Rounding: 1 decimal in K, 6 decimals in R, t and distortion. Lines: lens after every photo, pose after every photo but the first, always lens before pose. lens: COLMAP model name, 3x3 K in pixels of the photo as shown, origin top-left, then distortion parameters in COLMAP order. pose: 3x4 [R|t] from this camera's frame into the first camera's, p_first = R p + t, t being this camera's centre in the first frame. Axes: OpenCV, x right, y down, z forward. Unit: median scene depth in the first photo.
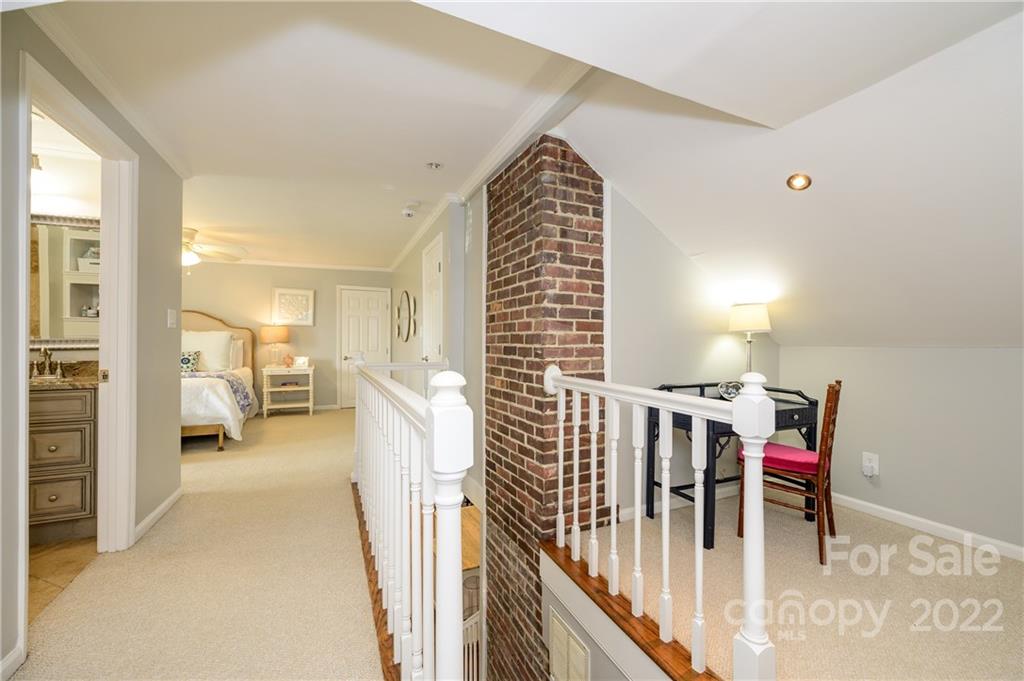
lens RADIAL K [[406.5, 0, 518.0], [0, 406.5, 336.4], [0, 0, 1]] dist [-0.001156, -0.000198]
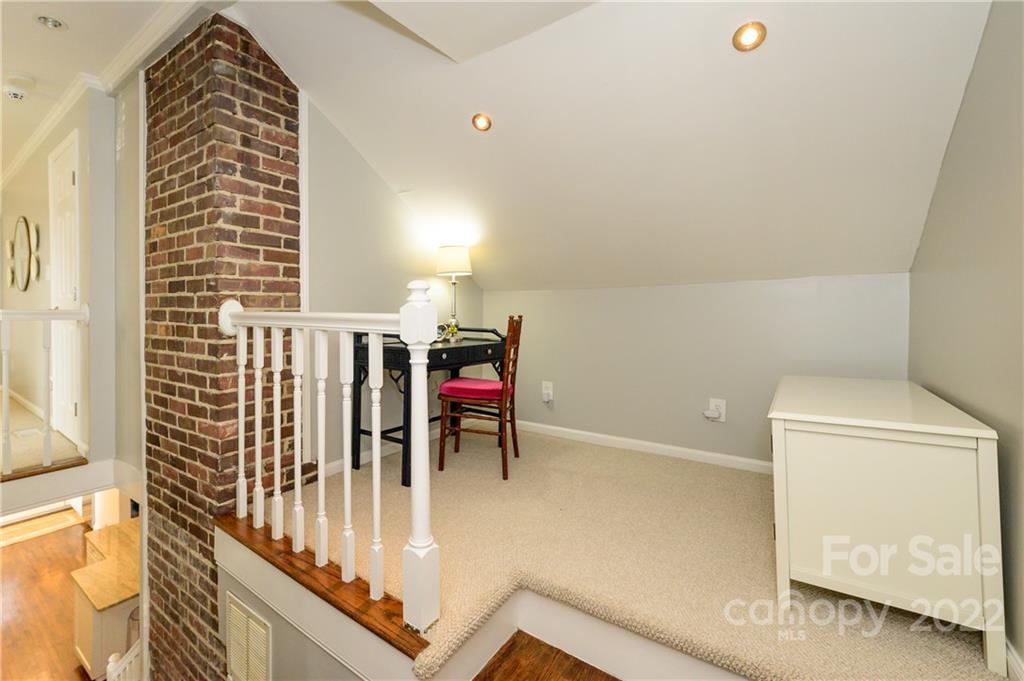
lens RADIAL K [[425.4, 0, 509.3], [0, 425.4, 344.5], [0, 0, 1]] dist [0.001857, -0.000077]
pose [[0.886472, -0.001403, 0.462780, 0.184563], [-0.002349, 0.999969, 0.007531, 0.152403], [-0.462776, -0.007763, 0.886441, -0.024782]]
